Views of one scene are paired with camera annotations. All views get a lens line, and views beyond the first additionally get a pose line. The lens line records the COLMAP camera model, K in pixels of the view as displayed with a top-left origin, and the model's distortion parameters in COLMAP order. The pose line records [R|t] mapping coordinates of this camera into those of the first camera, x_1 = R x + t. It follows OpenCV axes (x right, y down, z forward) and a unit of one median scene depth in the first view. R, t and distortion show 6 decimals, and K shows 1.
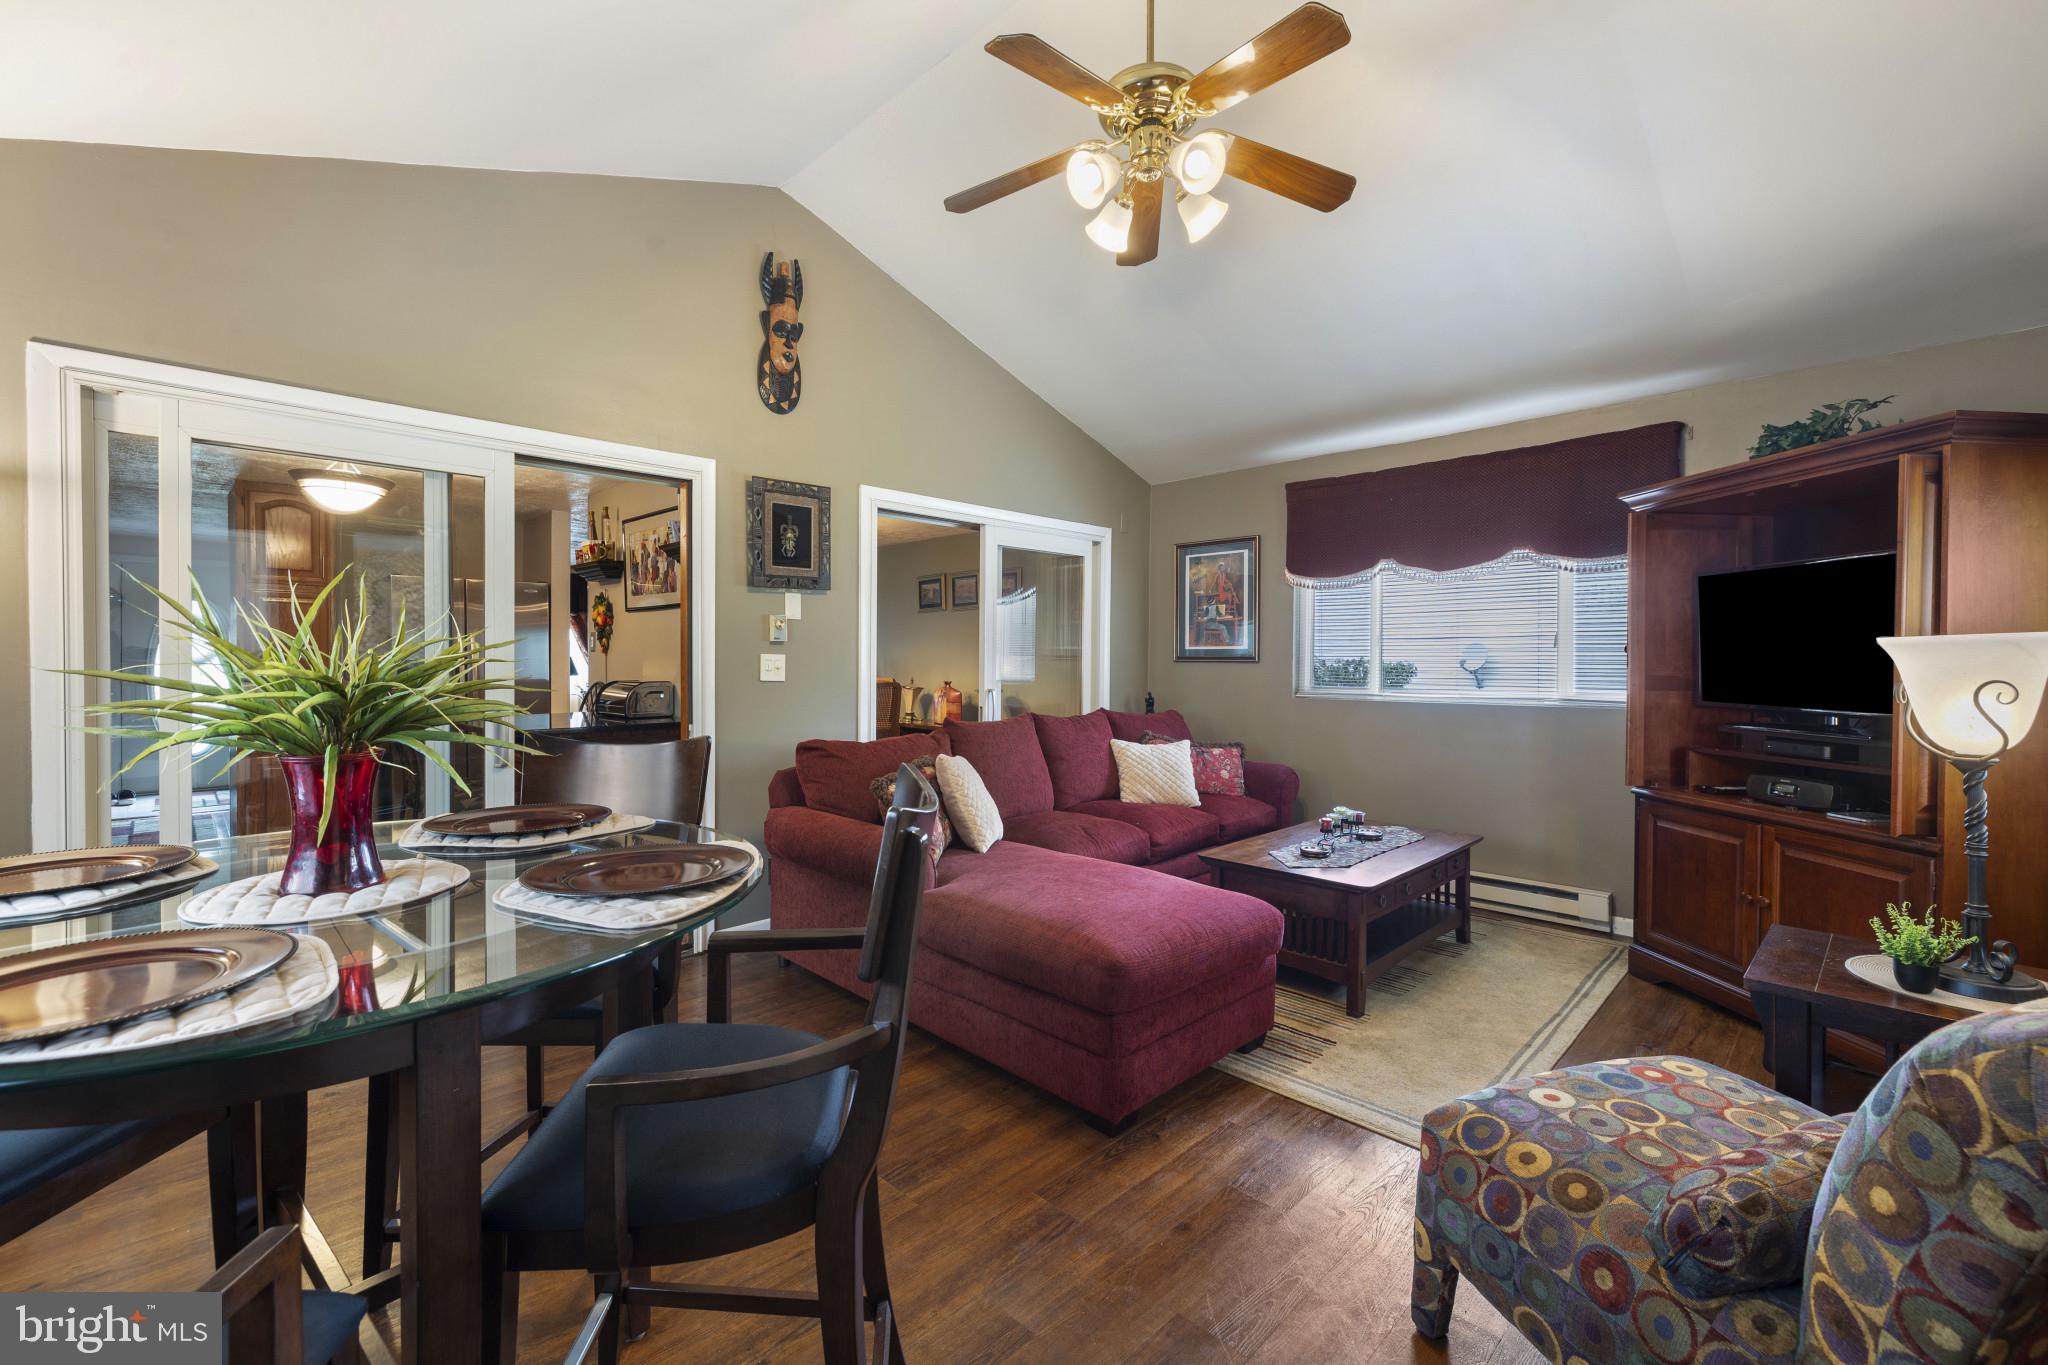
lens RADIAL K [[877.5, 0, 1018.2], [0, 877.5, 666.1], [0, 0, 1]] dist [-0.000427, -0.000108]
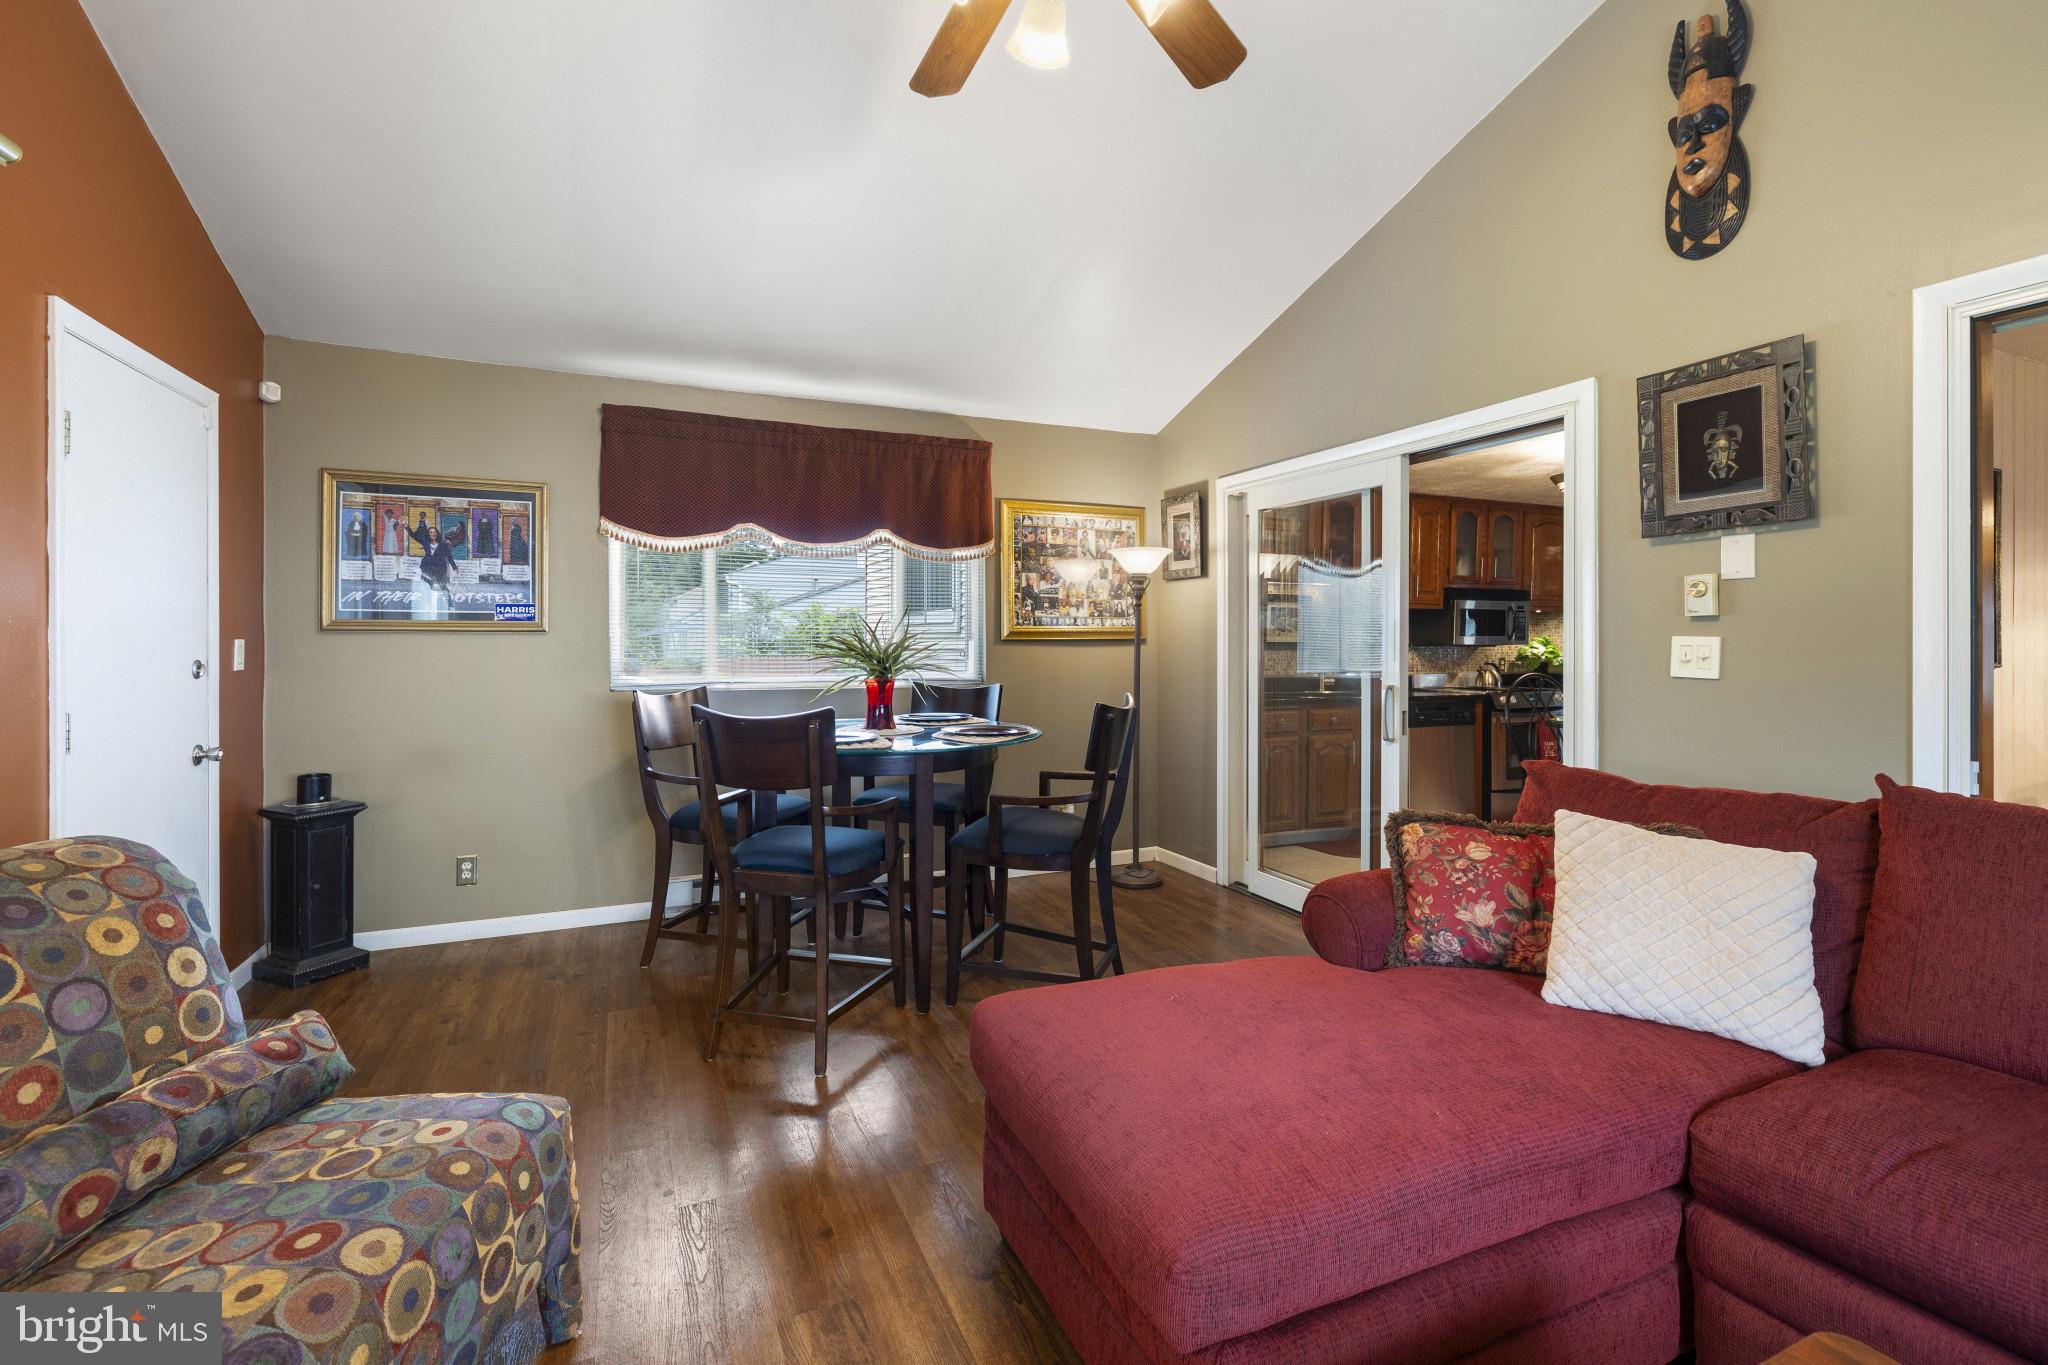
lens RADIAL K [[877.5, 0, 1018.2], [0, 877.5, 666.1], [0, 0, 1]] dist [-0.000427, -0.000108]
pose [[-0.357599, 0.021996, -0.933616, 0.504496], [-0.004839, 0.999666, 0.025406, -0.005631], [0.933863, 0.013603, -0.357373, 0.768198]]
